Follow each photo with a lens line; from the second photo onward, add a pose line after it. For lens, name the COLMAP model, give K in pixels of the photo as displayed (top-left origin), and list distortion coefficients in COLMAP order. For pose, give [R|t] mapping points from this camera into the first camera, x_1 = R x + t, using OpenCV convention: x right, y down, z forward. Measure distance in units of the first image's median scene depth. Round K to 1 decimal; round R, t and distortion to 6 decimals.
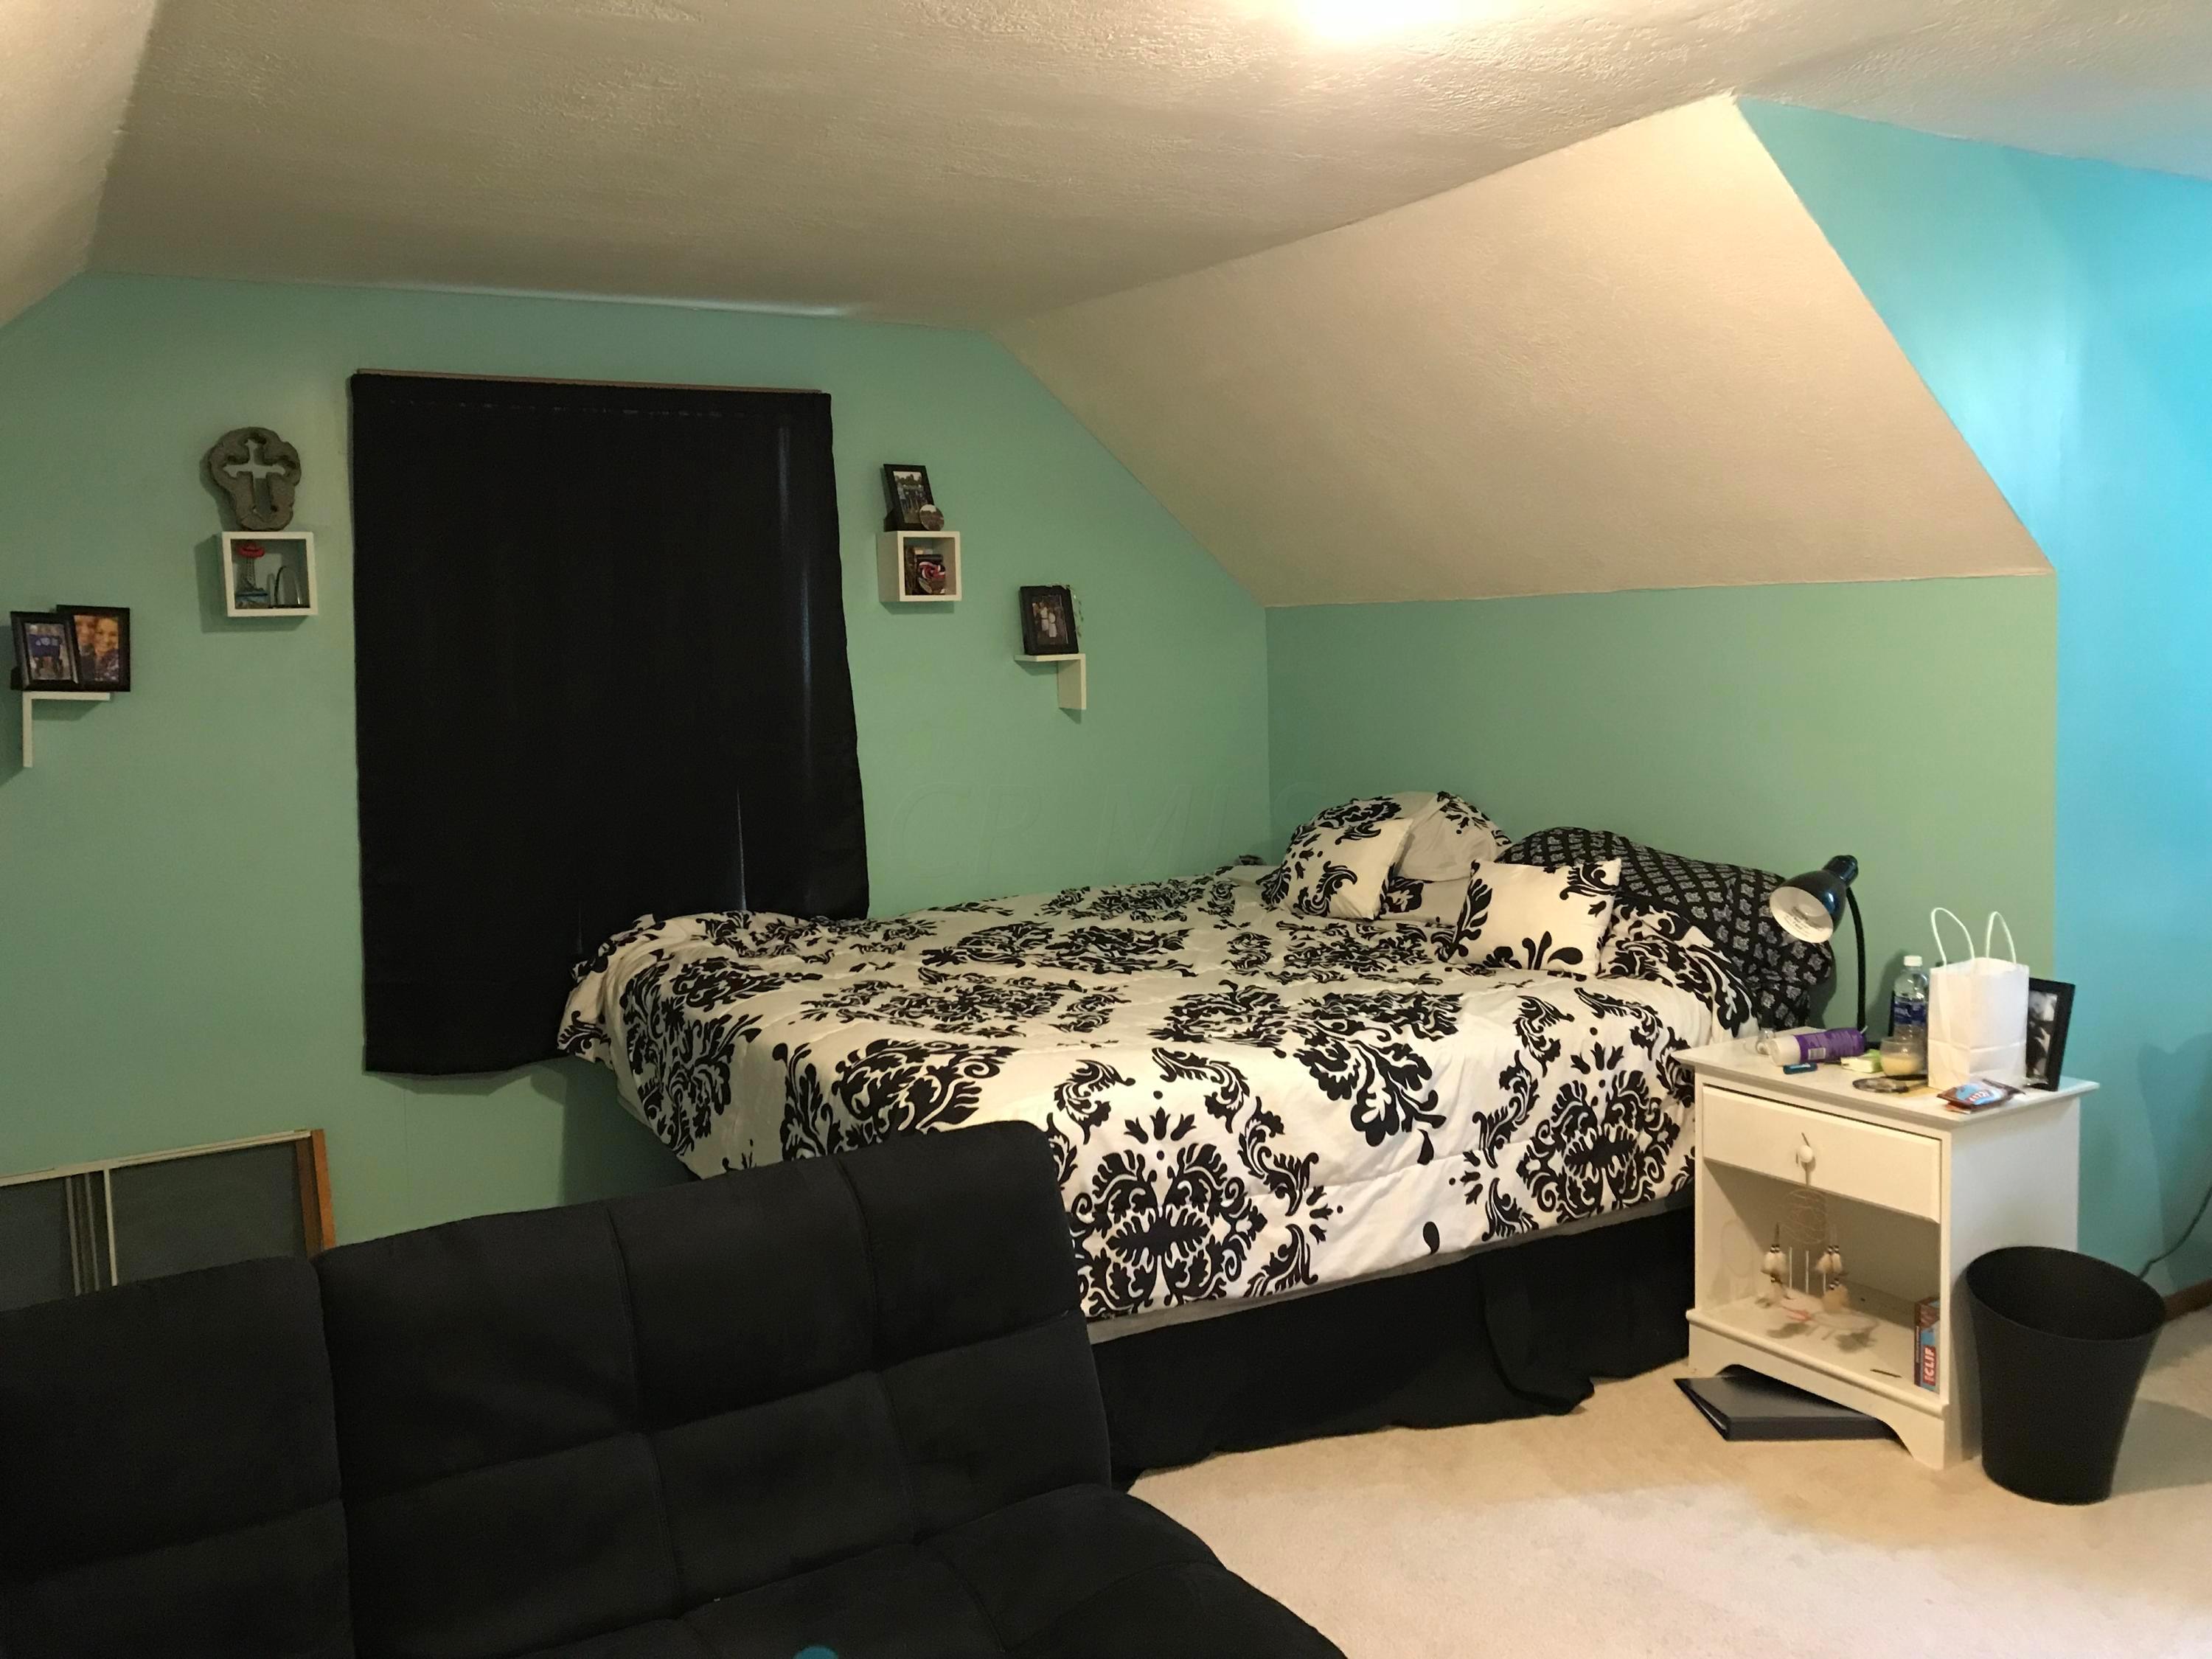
lens RADIAL K [[1846.9, 0, 1102.3], [0, 1846.9, 827.9], [0, 0, 1]] dist [0.173195, -0.335299]
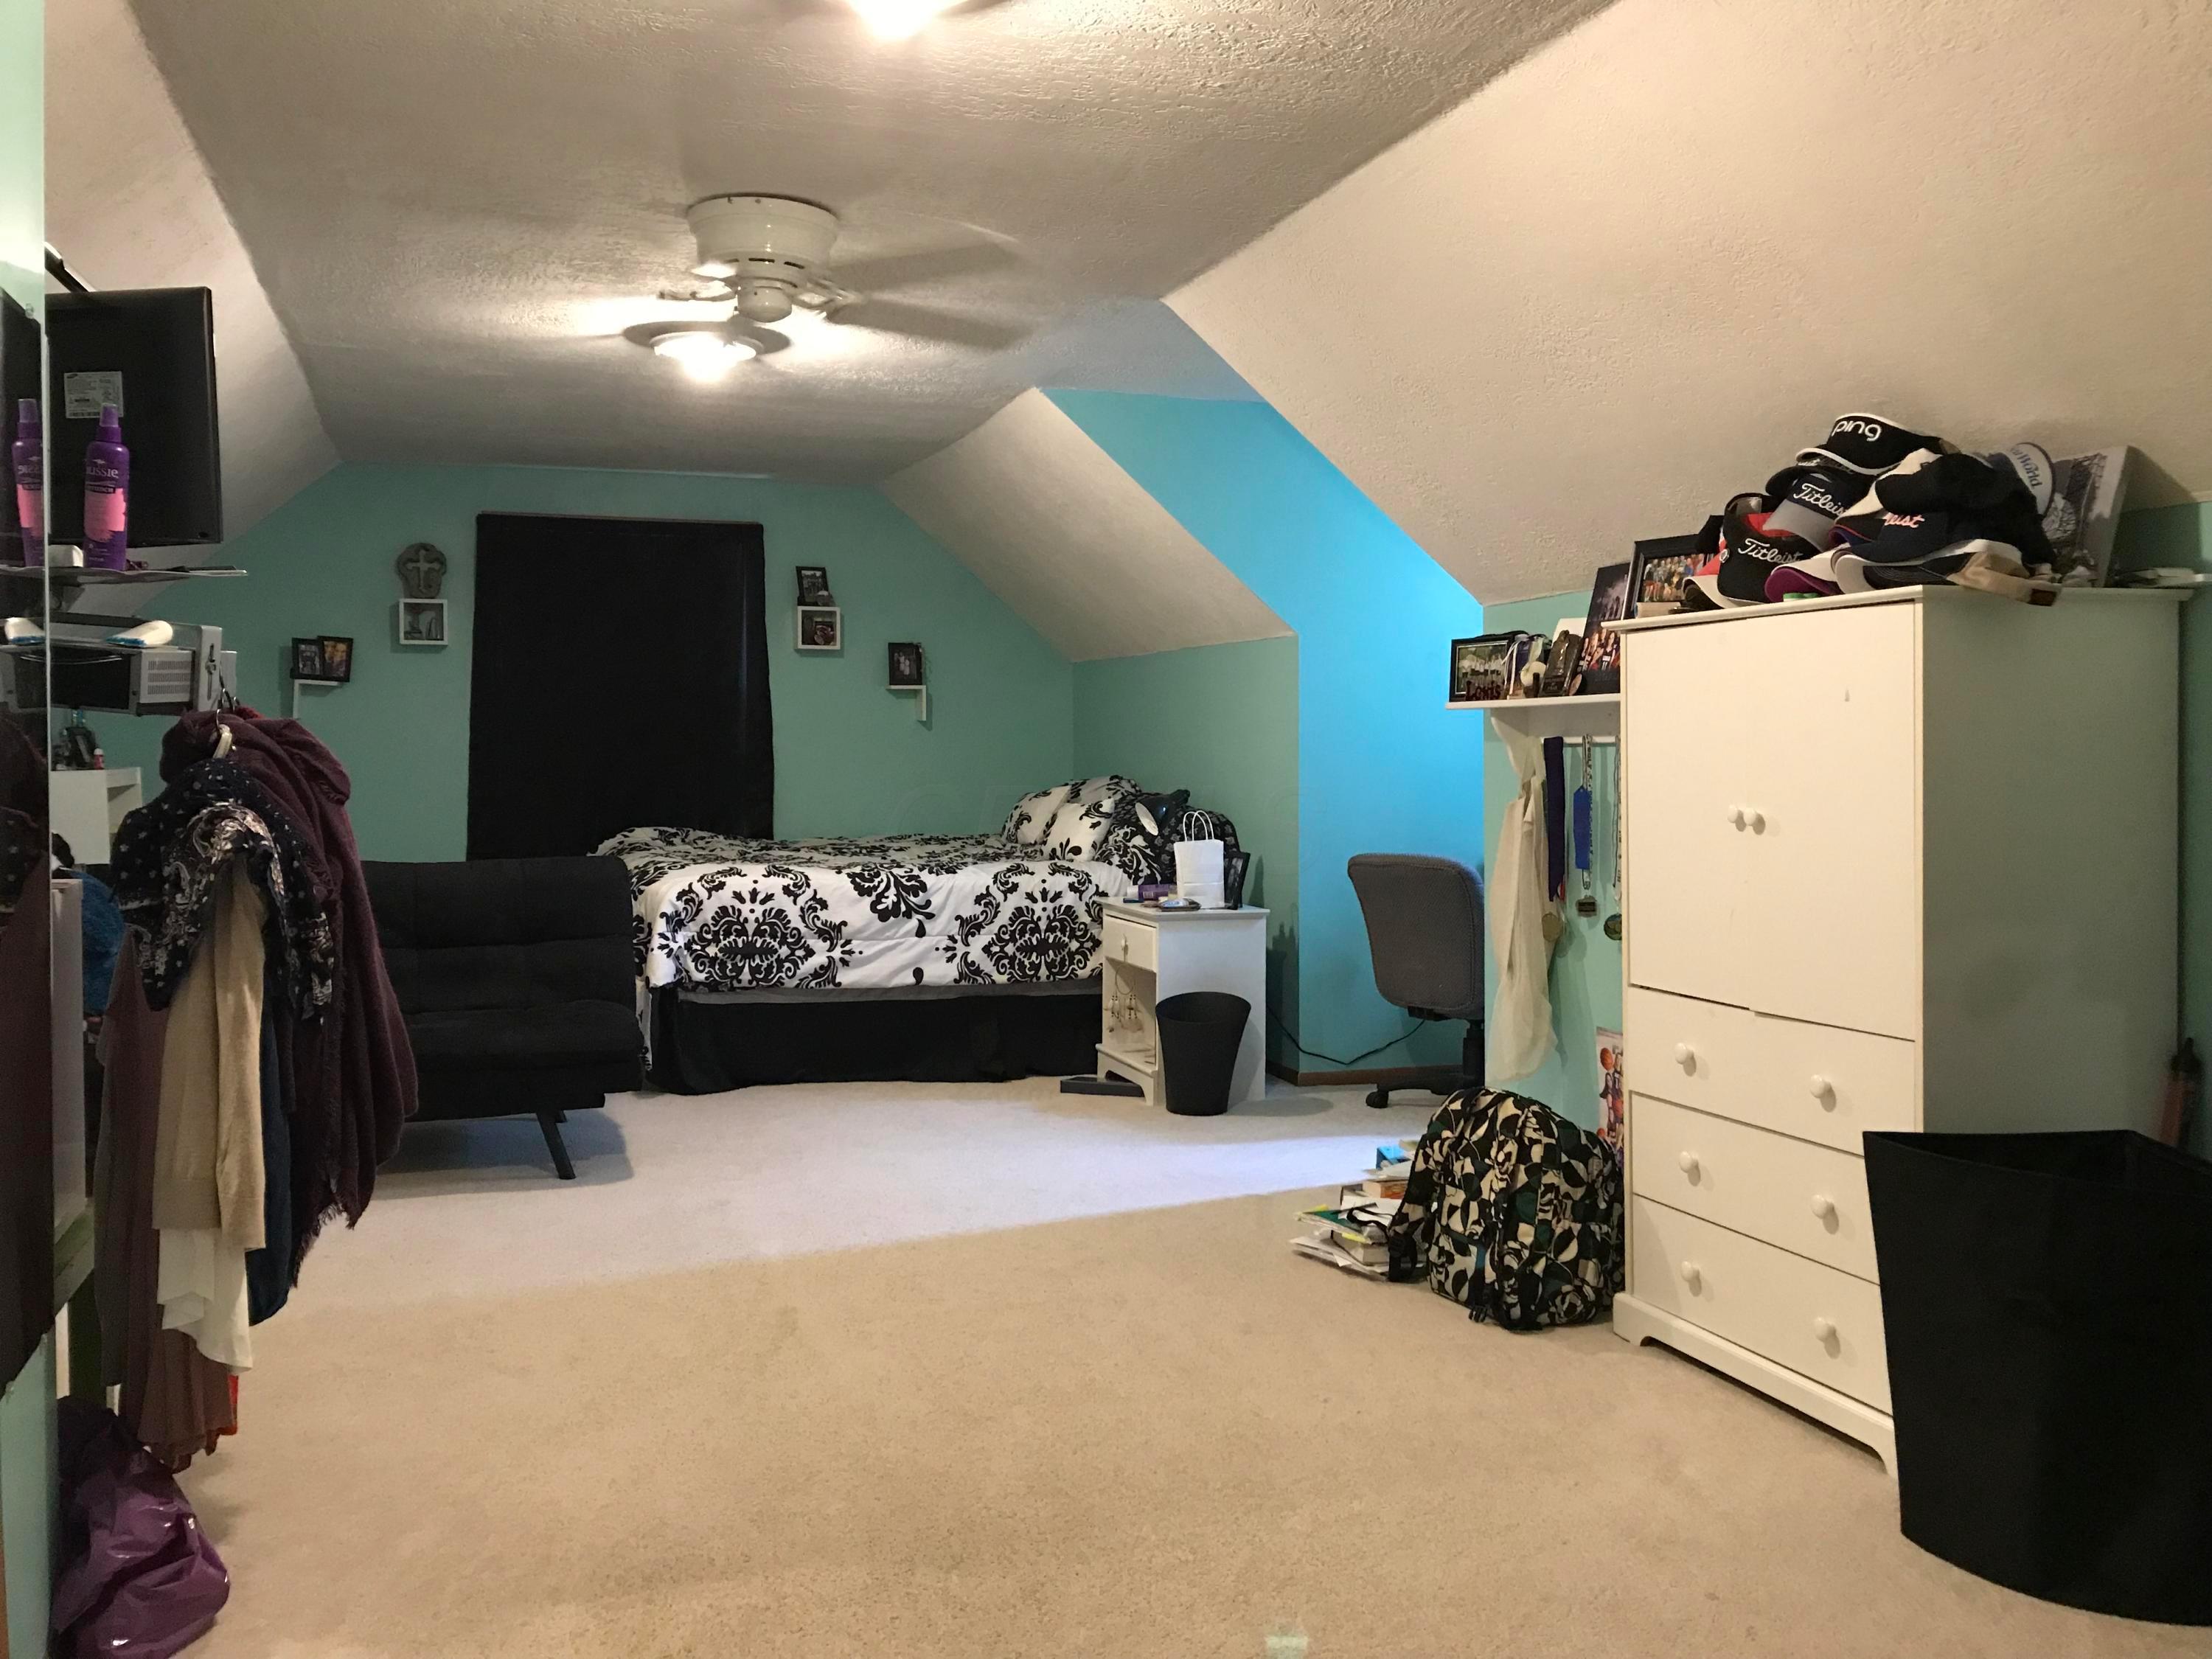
lens RADIAL K [[1846.2, 0, 1106.0], [0, 1846.2, 829.5], [0, 0, 1]] dist [0.162711, -0.300141]
pose [[0.976465, 0.039004, -0.212121, 0.686782], [-0.050569, 0.997500, -0.049368, 0.141407], [0.209666, 0.058933, 0.975996, -0.724549]]
